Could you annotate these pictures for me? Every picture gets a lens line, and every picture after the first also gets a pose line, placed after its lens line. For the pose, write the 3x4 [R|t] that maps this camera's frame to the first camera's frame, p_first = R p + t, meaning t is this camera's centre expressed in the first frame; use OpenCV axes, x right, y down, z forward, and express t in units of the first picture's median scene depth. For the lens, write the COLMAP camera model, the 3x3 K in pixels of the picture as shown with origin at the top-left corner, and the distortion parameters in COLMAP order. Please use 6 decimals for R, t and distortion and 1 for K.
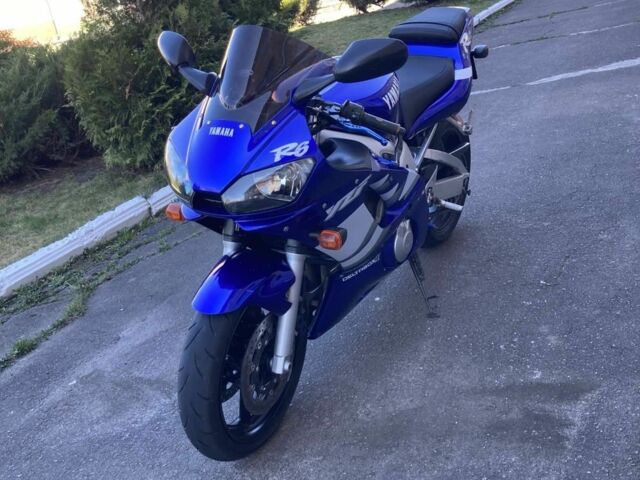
lens RADIAL K [[703.6, 0, 320.0], [0, 703.6, 240.0], [0, 0, 1]] dist [0.076767, -0.253151]
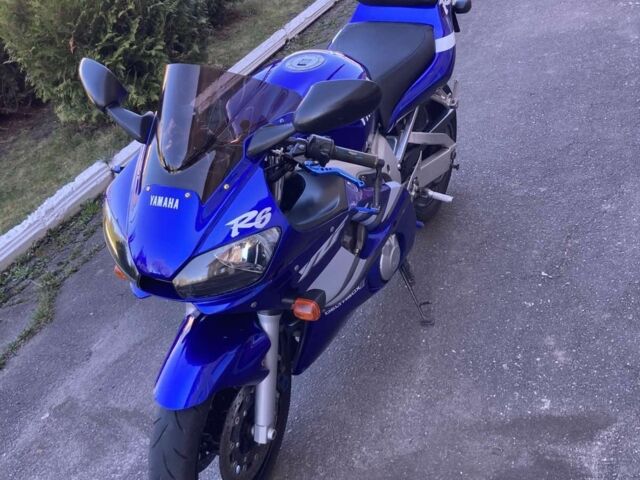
lens RADIAL K [[702.6, 0, 316.9], [0, 702.6, 241.1], [0, 0, 1]] dist [0.057782, -0.169202]
pose [[0.996357, -0.084731, 0.009664, 0.018766], [0.082068, 0.983456, 0.161489, -0.159421], [-0.023188, -0.160108, 0.986827, 0.121599]]
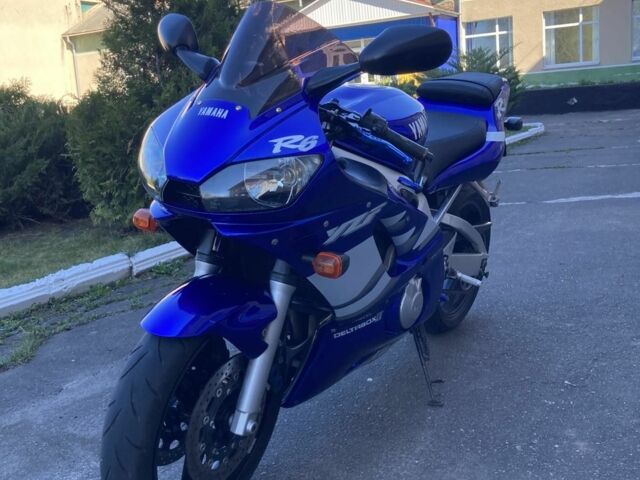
lens RADIAL K [[703.6, 0, 320.0], [0, 703.6, 240.0], [0, 0, 1]] dist [0.076767, -0.253151]
pose [[0.990980, 0.133939, -0.004329, 0.004012], [-0.132769, 0.976911, -0.167382, 0.077467], [-0.018190, 0.166447, 0.985883, 0.153517]]
